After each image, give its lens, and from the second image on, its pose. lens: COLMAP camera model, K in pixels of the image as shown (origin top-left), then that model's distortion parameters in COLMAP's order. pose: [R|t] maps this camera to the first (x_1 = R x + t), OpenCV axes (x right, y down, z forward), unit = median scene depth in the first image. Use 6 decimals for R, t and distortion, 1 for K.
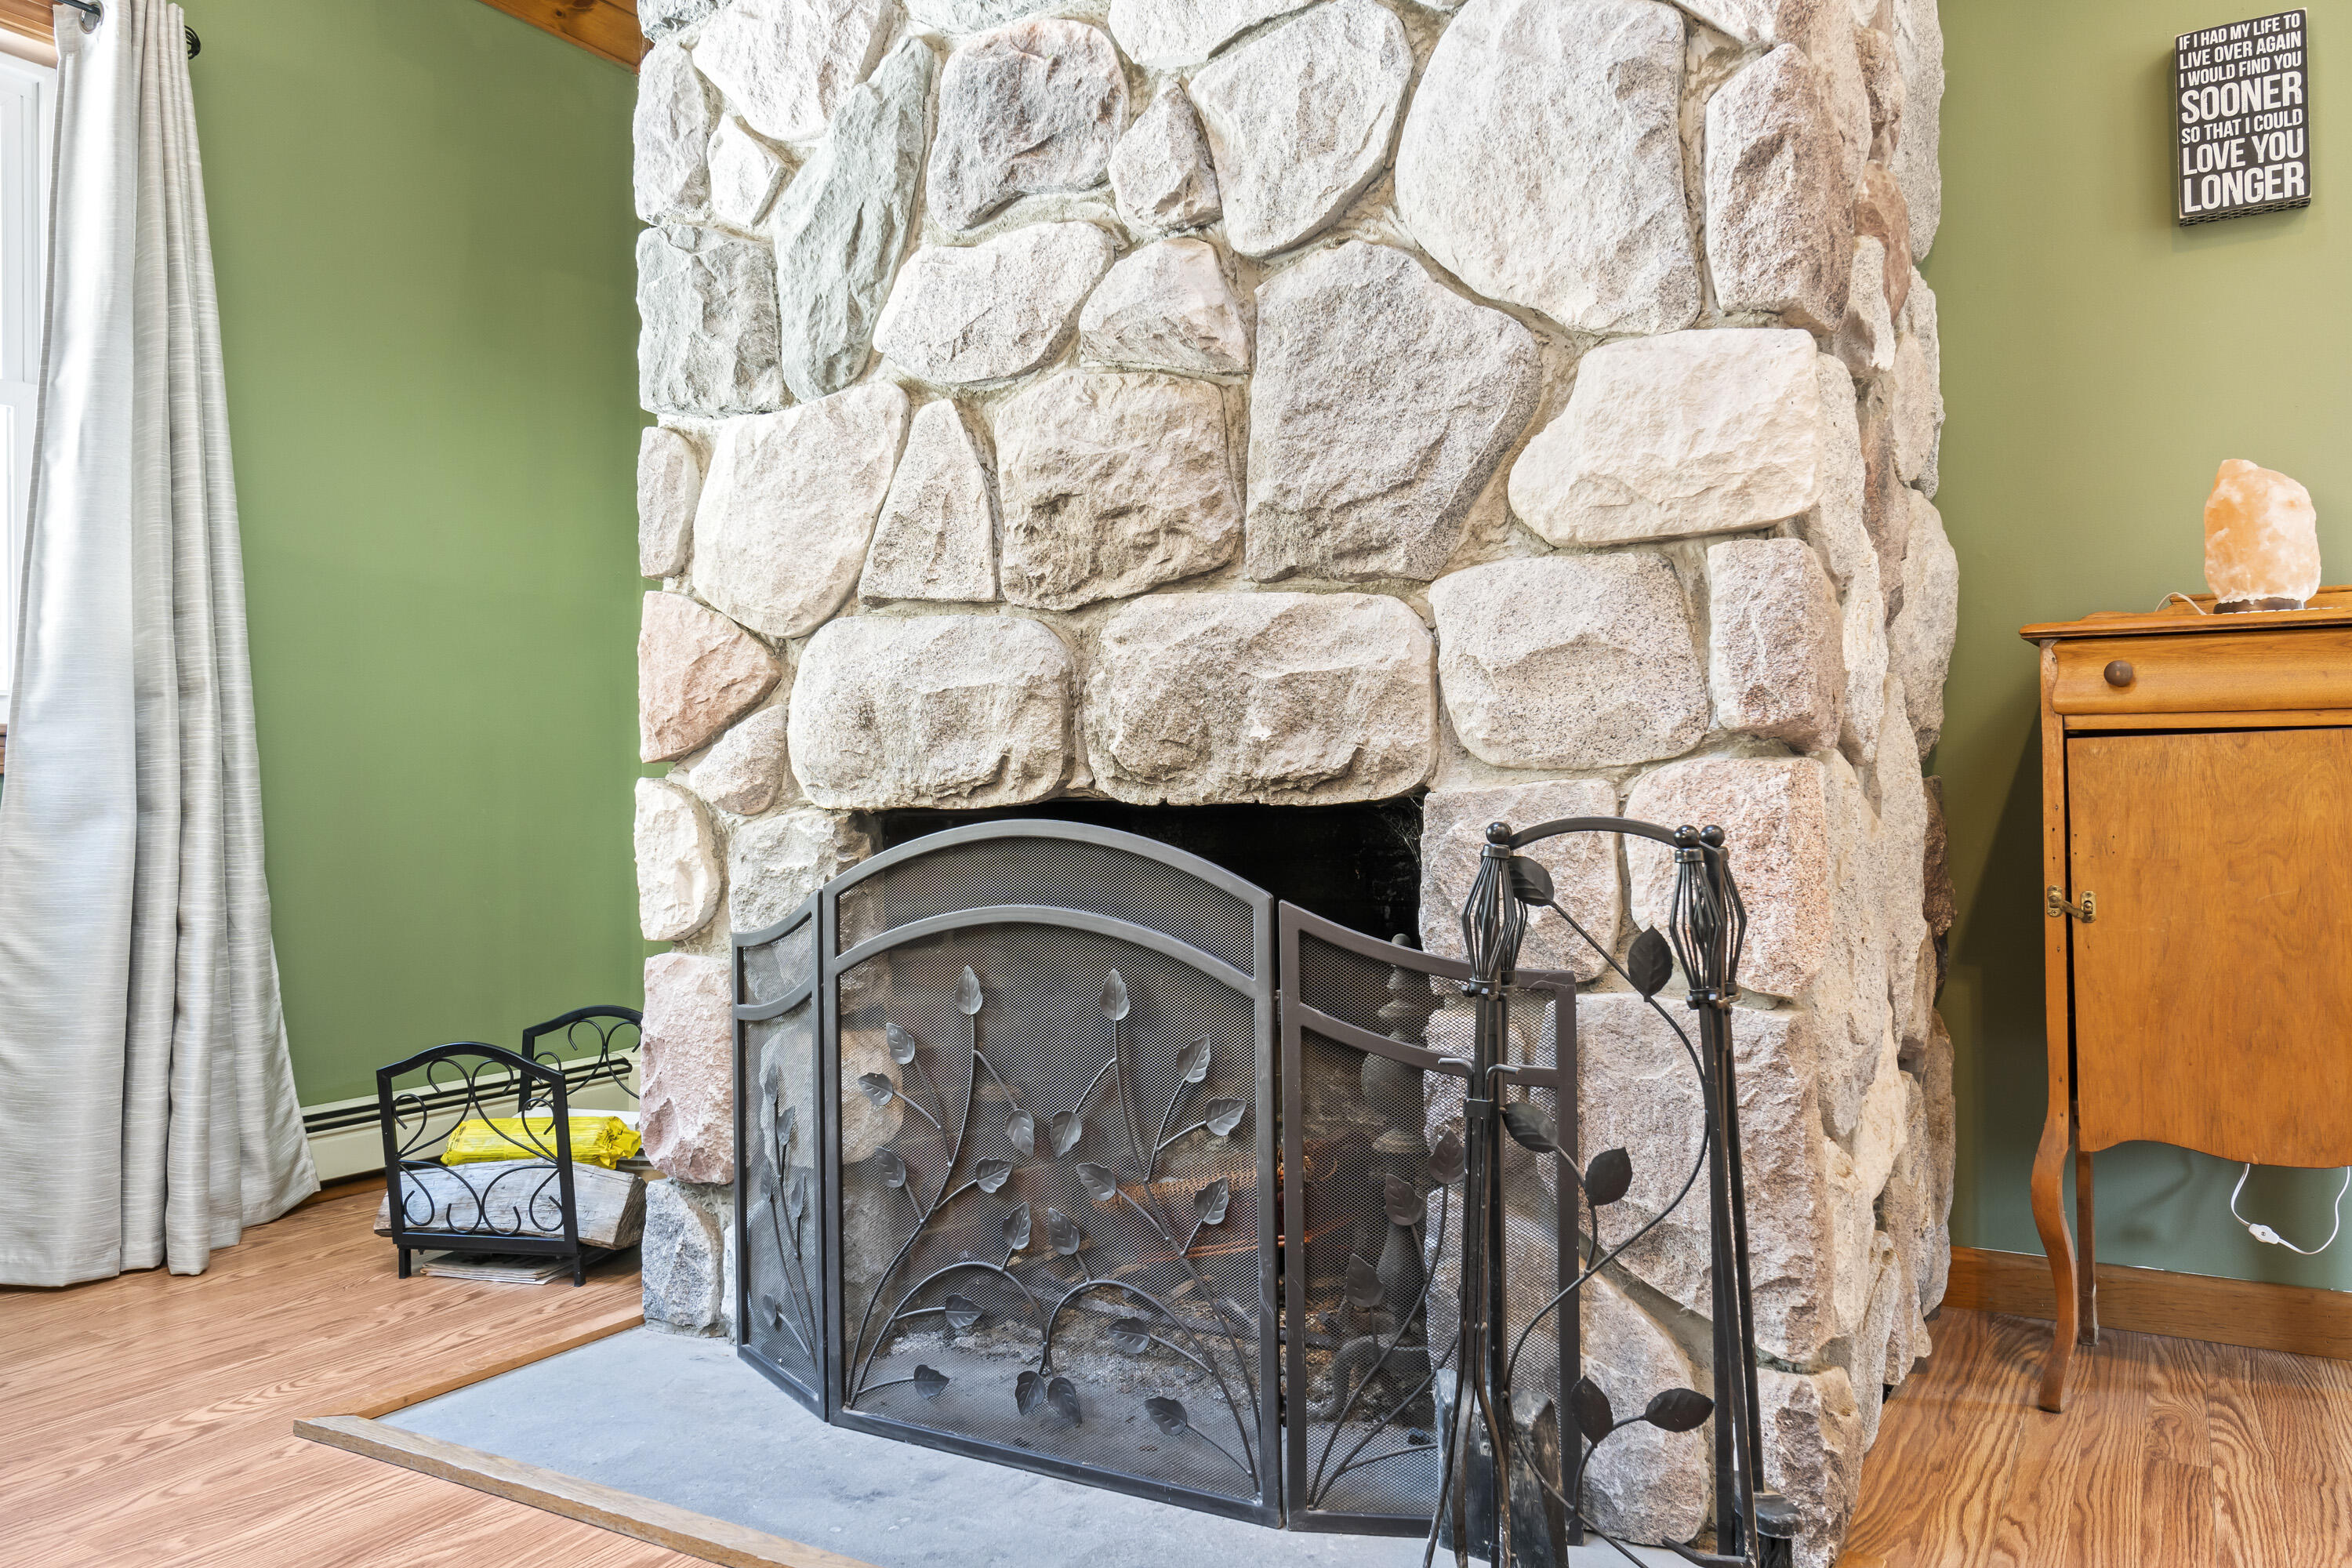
lens RADIAL K [[1733.2, 0, 1171.0], [0, 1733.2, 774.9], [0, 0, 1]] dist [-0.000155, -0.002846]
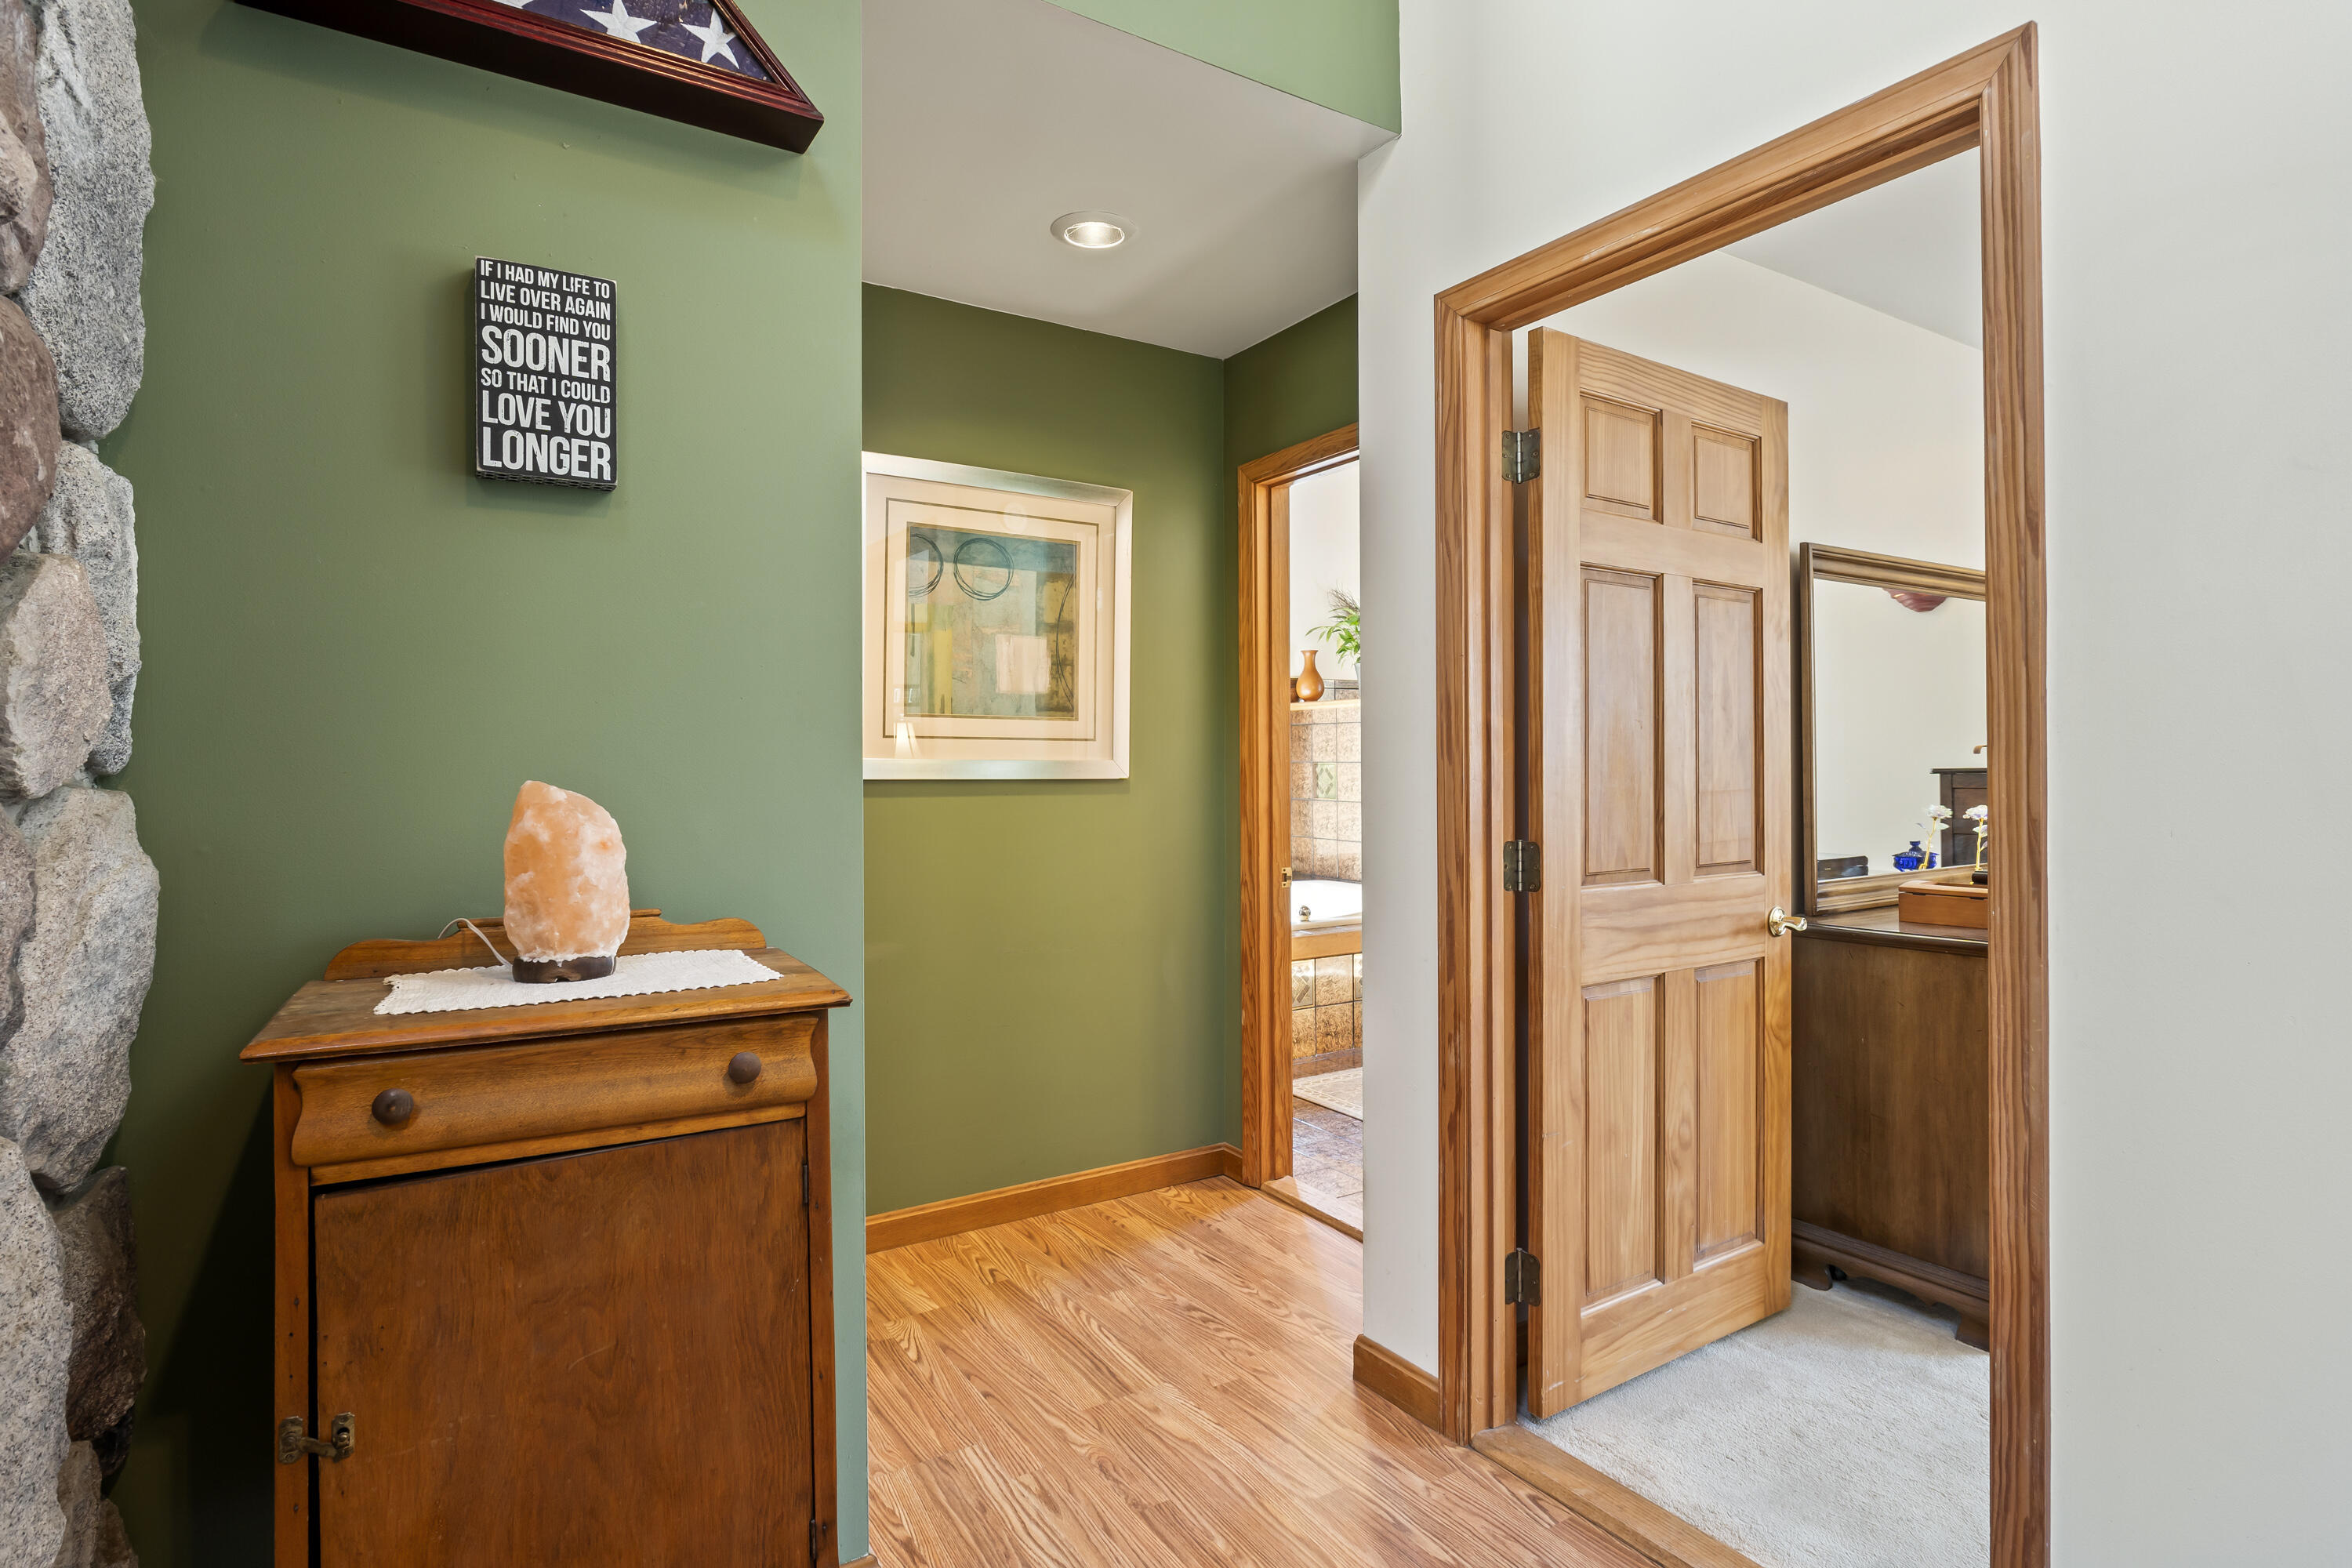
lens RADIAL K [[1173.1, 0, 1168.0], [0, 1173.1, 764.7], [0, 0, 1]] dist [-0.004358, 0.000207]
pose [[0.461066, 0.009692, 0.887313, 0.231542], [-0.018999, 0.999819, -0.001048, -0.185125], [-0.887163, -0.016375, 0.461166, 0.434951]]
